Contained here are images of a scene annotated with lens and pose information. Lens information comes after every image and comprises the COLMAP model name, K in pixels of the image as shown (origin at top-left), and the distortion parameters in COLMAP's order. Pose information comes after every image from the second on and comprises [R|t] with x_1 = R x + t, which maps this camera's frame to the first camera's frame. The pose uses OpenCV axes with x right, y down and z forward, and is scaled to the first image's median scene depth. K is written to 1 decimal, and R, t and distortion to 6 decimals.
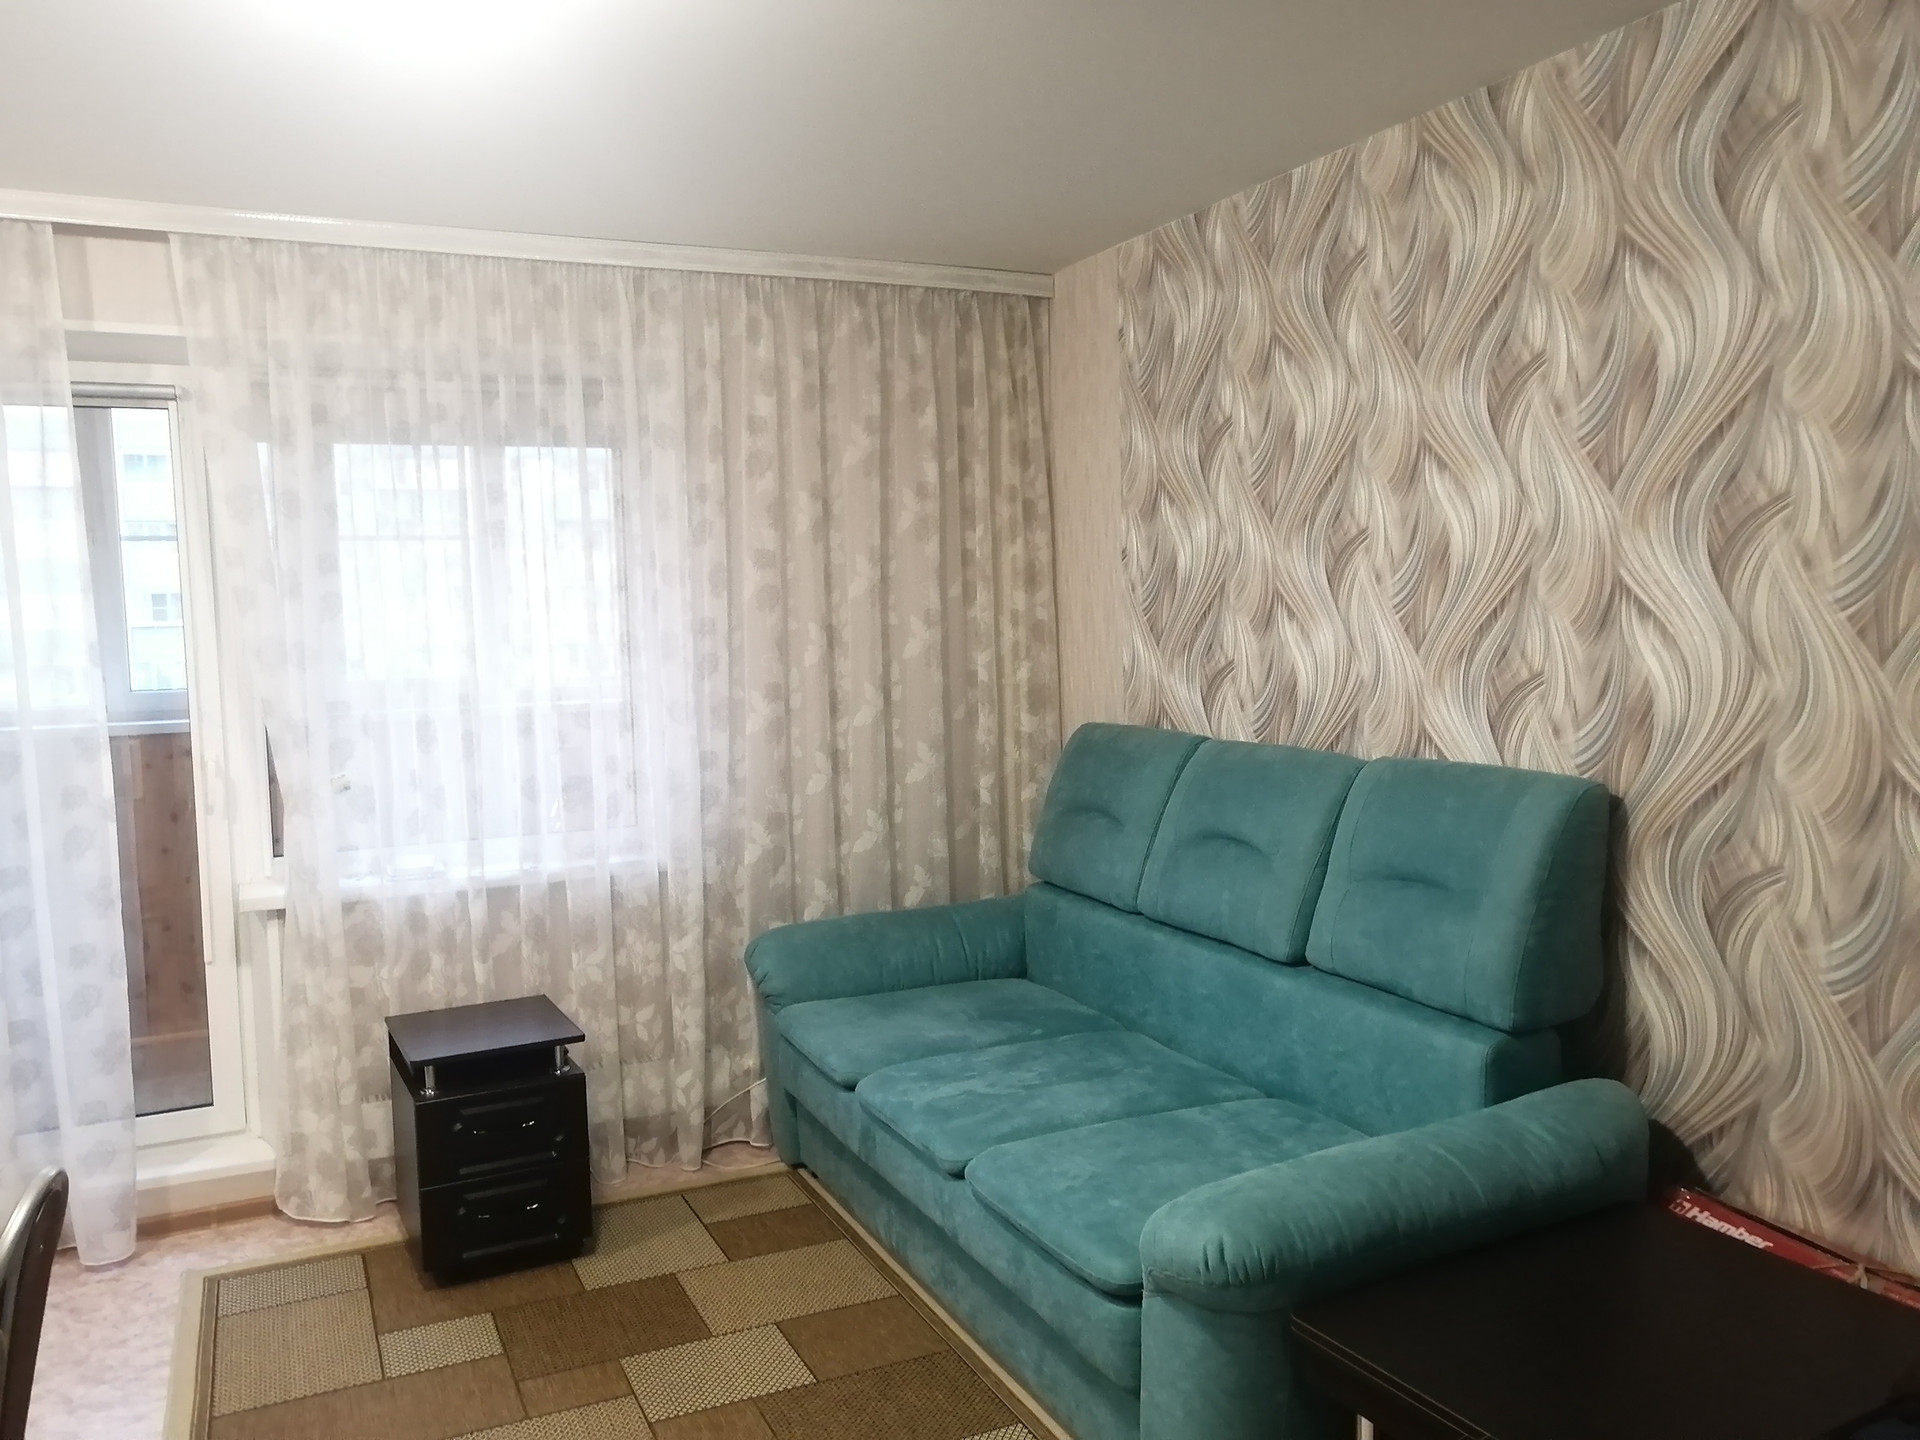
lens RADIAL K [[1508.6, 0, 949.0], [0, 1508.6, 731.5], [0, 0, 1]] dist [0.005938, 0.016086]
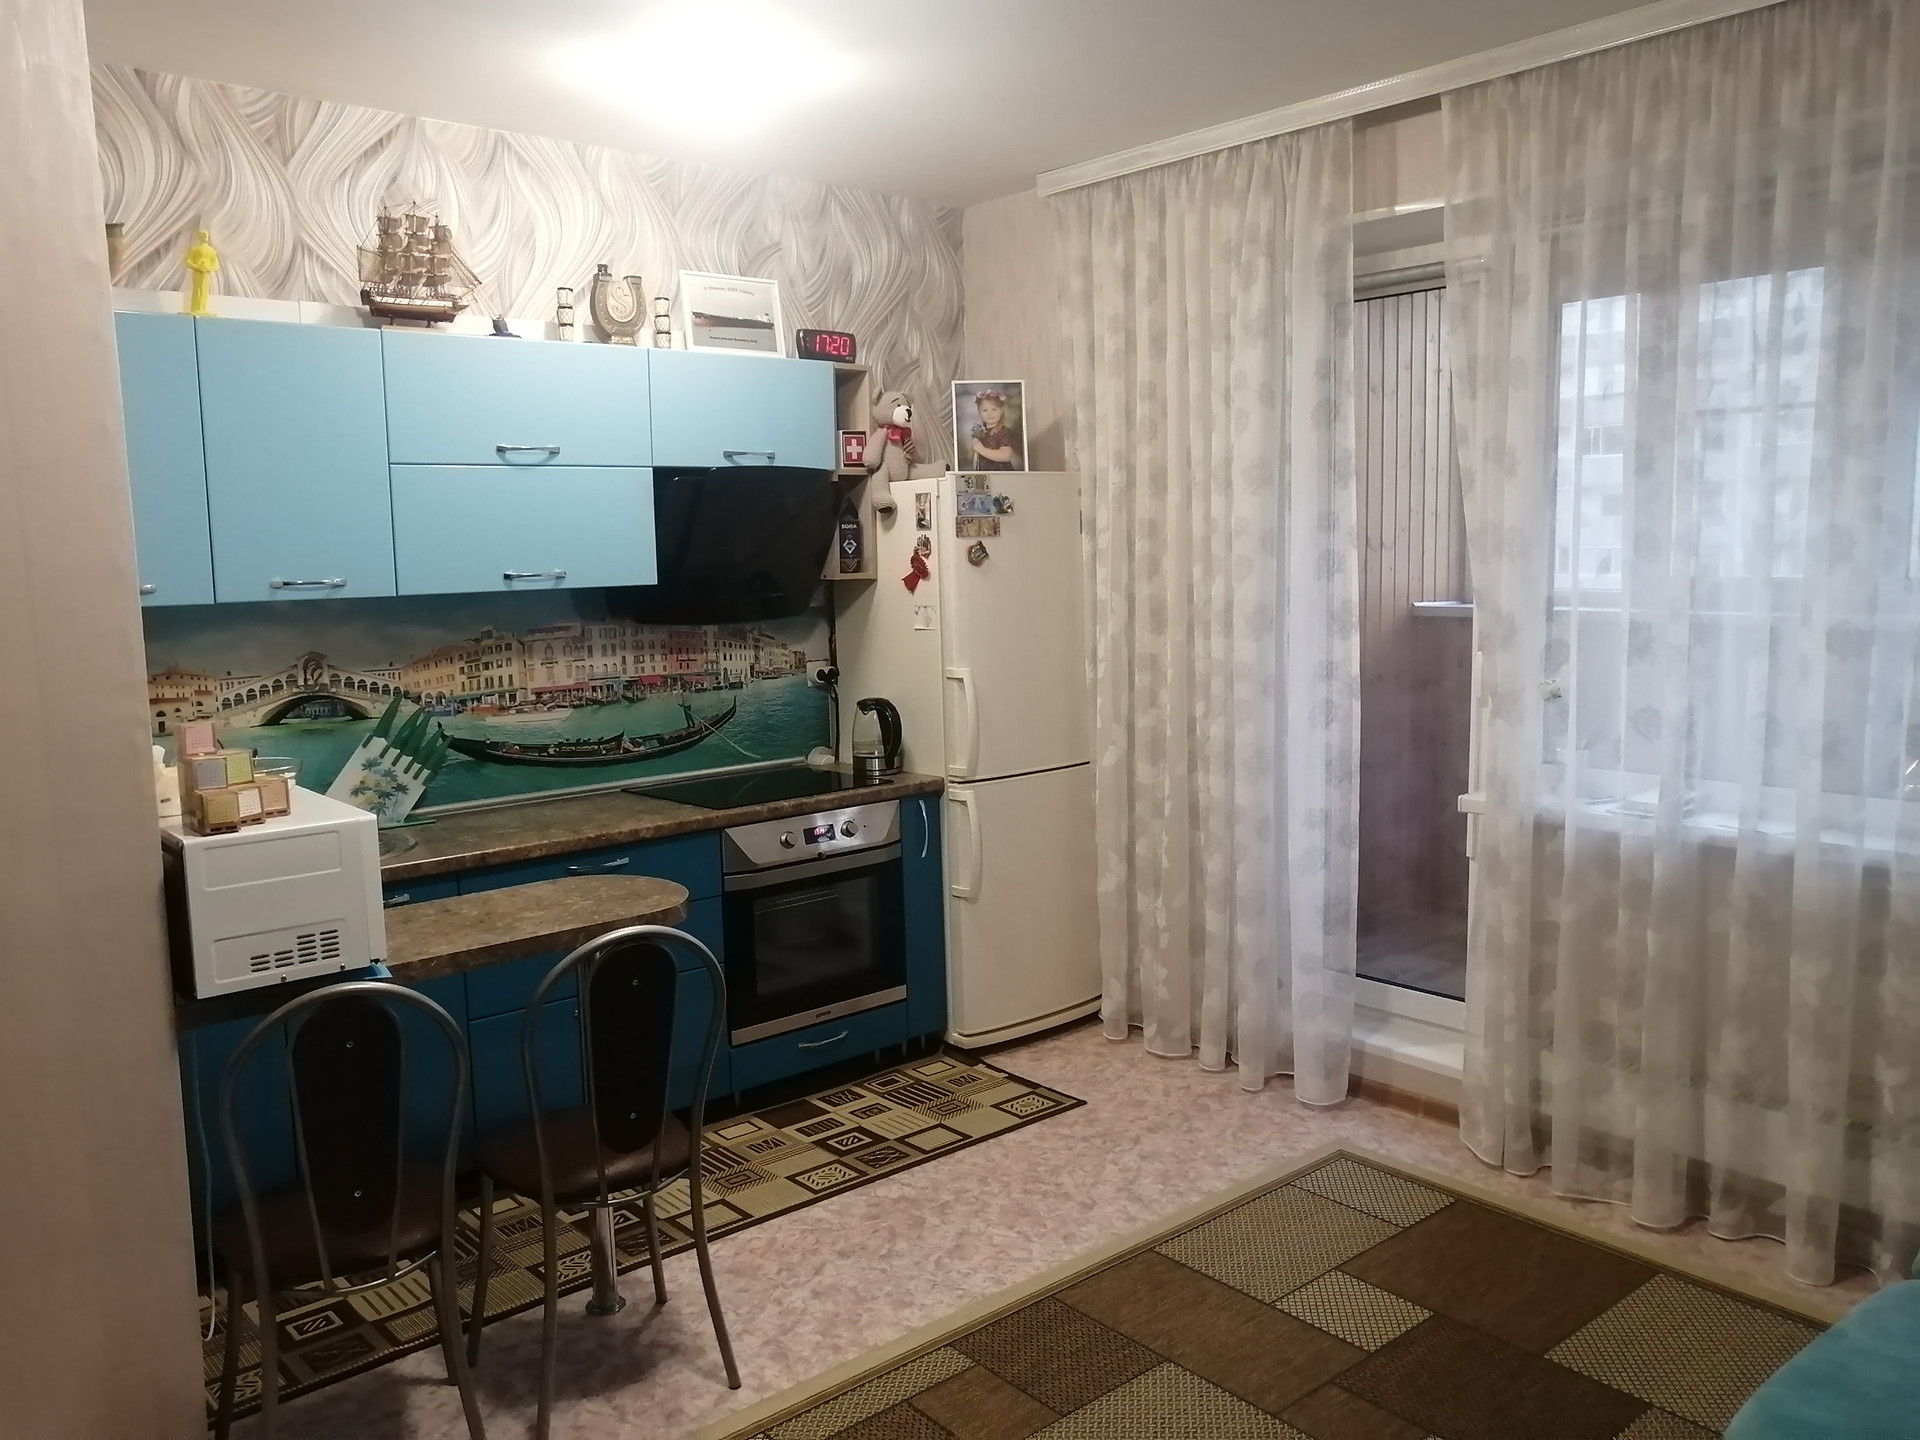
lens RADIAL K [[1508.6, 0, 972.9], [0, 1508.6, 714.8], [0, 0, 1]] dist [0.005938, 0.016086]
pose [[0.283720, 0.128149, -0.950306, 0.352253], [-0.065233, 0.991313, 0.114204, -0.030269], [0.956686, 0.029589, 0.289615, 0.434588]]
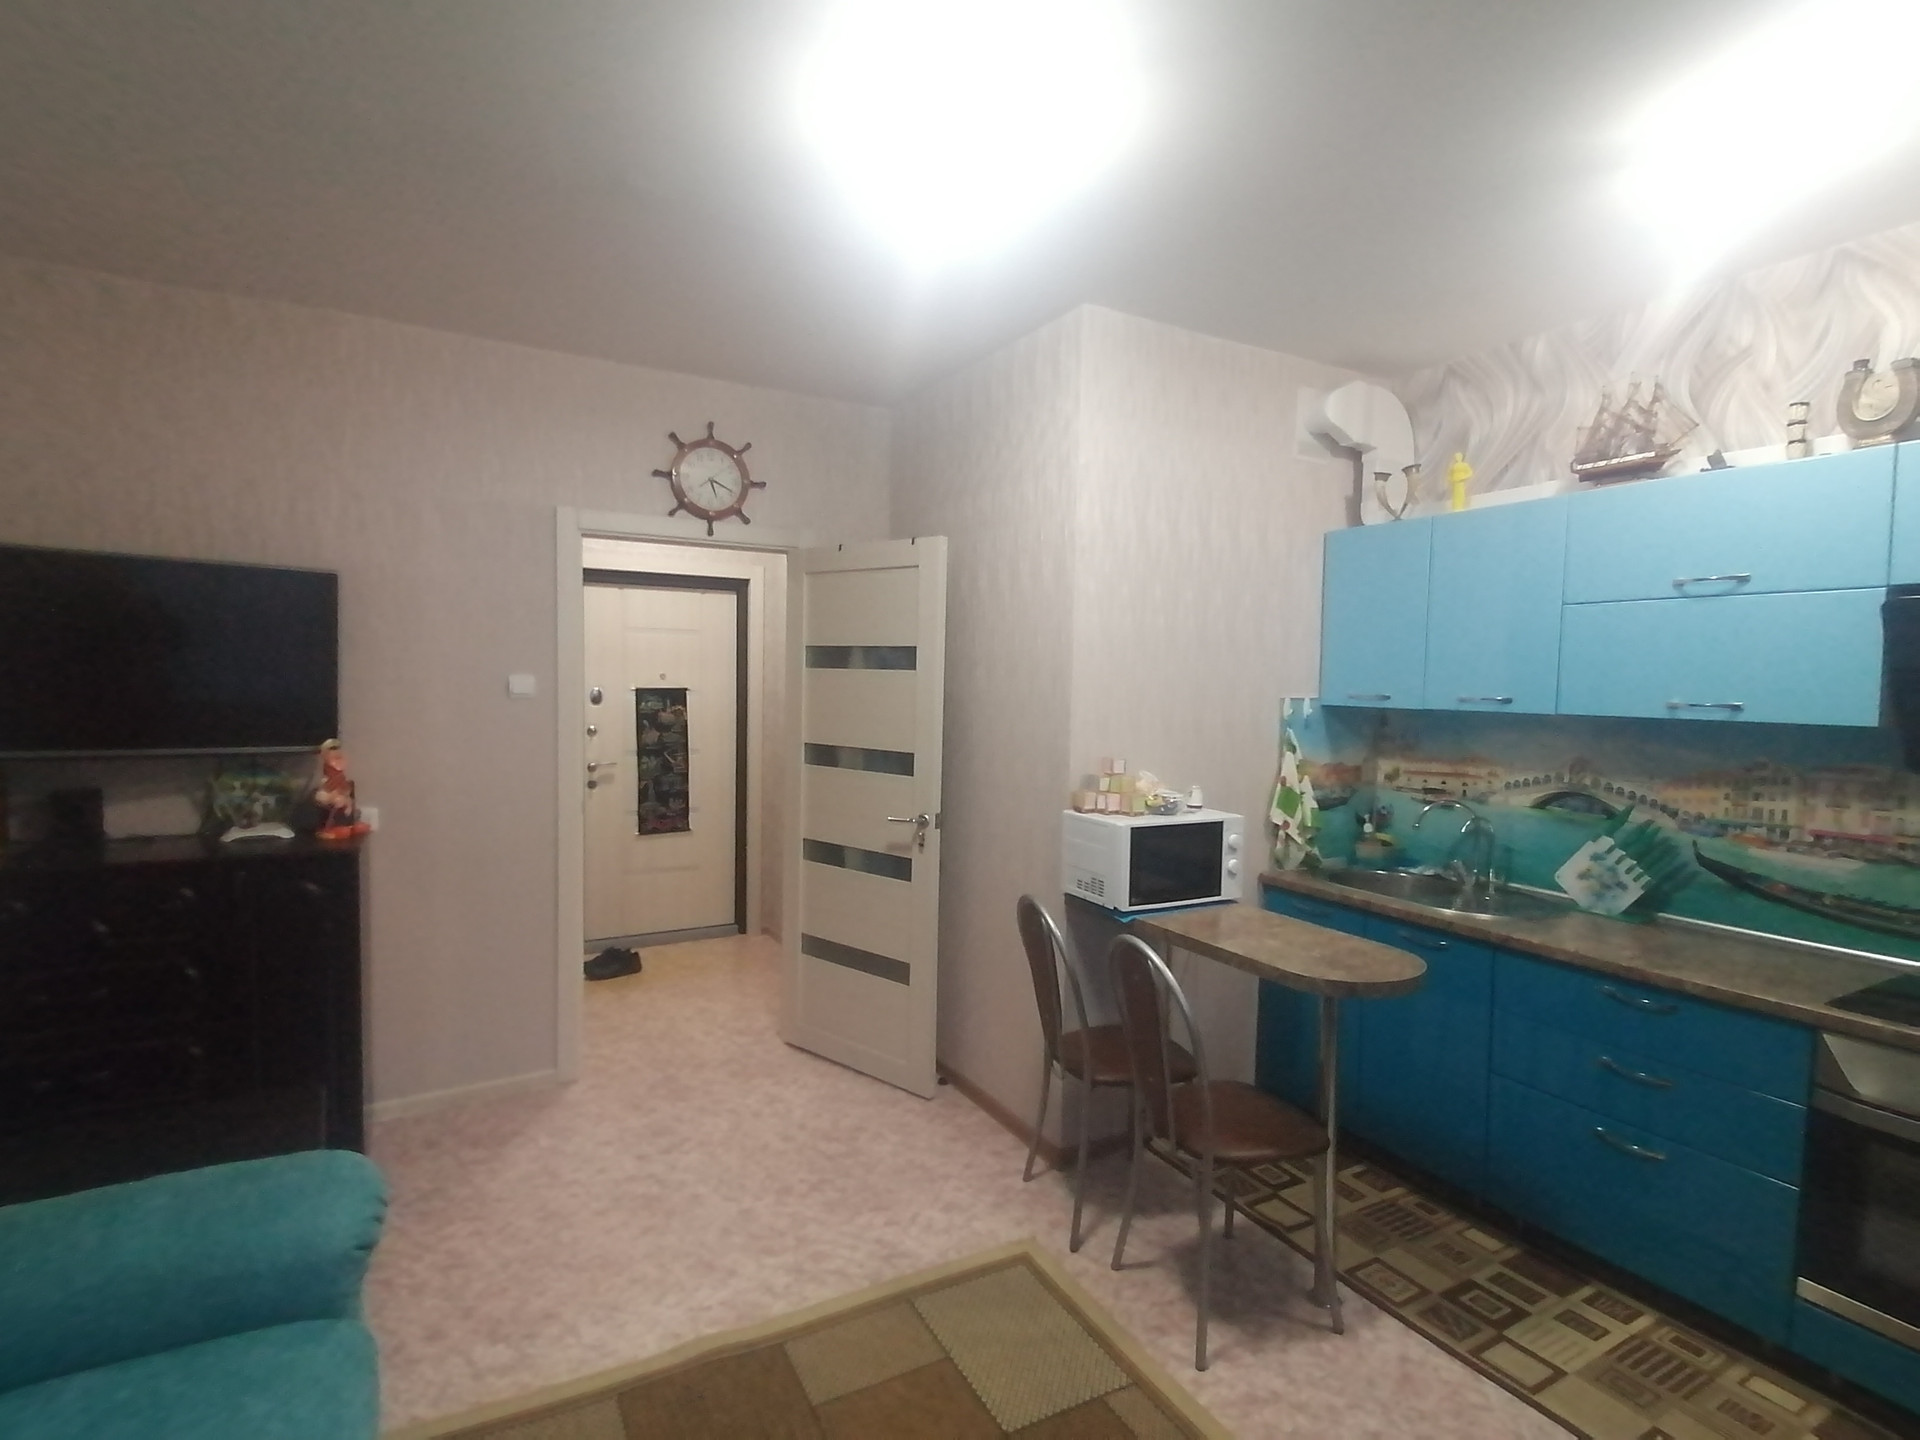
lens RADIAL K [[931.9, 0, 944.3], [0, 931.9, 714.8], [0, 0, 1]] dist [0.049638, -0.027038]
pose [[-0.996584, 0.011488, -0.081779, -0.129138], [0.001066, 0.991984, 0.126362, -0.061835], [0.082575, 0.125843, -0.988608, 1.009978]]
